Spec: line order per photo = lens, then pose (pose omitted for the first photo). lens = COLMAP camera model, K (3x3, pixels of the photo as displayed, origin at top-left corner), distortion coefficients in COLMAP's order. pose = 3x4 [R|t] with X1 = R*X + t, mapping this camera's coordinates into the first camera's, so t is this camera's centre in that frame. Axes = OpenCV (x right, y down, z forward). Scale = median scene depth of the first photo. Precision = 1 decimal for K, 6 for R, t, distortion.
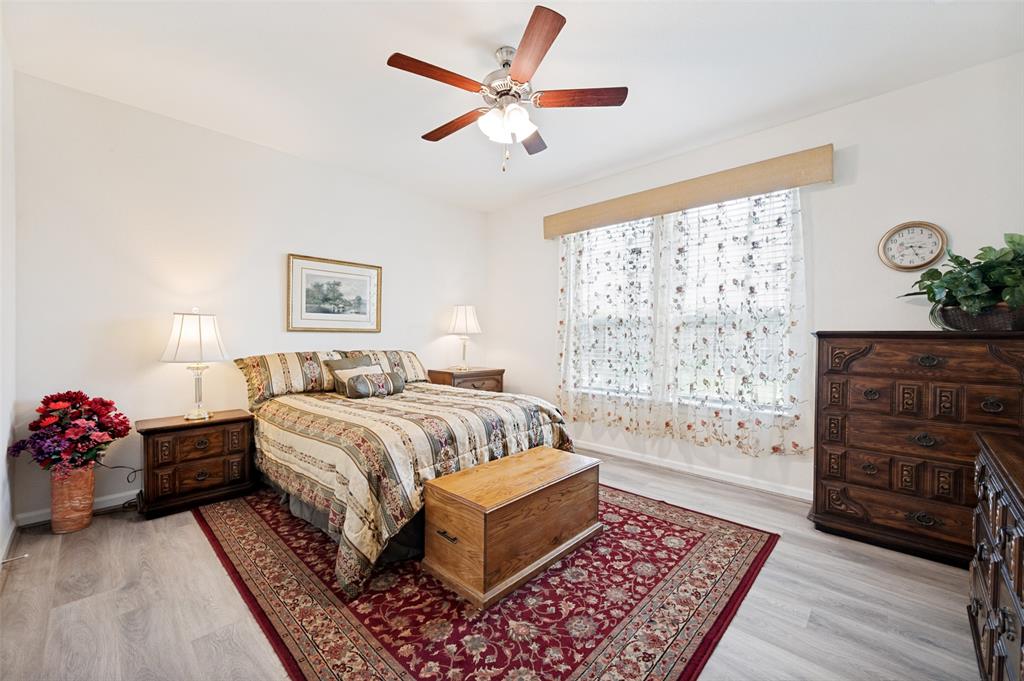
lens RADIAL K [[402.2, 0, 512.0], [0, 402.2, 340.5], [0, 0, 1]] dist [0.000408, 0.000240]
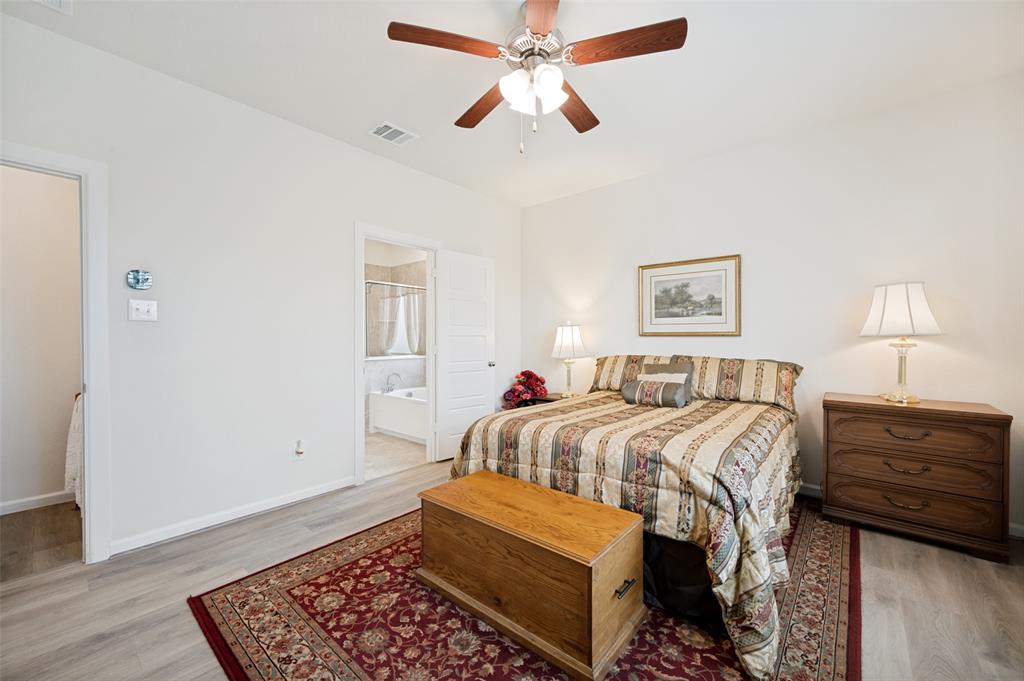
lens RADIAL K [[402.2, 0, 512.0], [0, 402.2, 340.5], [0, 0, 1]] dist [0.000408, 0.000240]
pose [[0.048936, 0.000986, -0.998801, 0.908692], [-0.006308, 0.999980, 0.000678, -0.015623], [0.998782, 0.006267, 0.048941, 1.000813]]
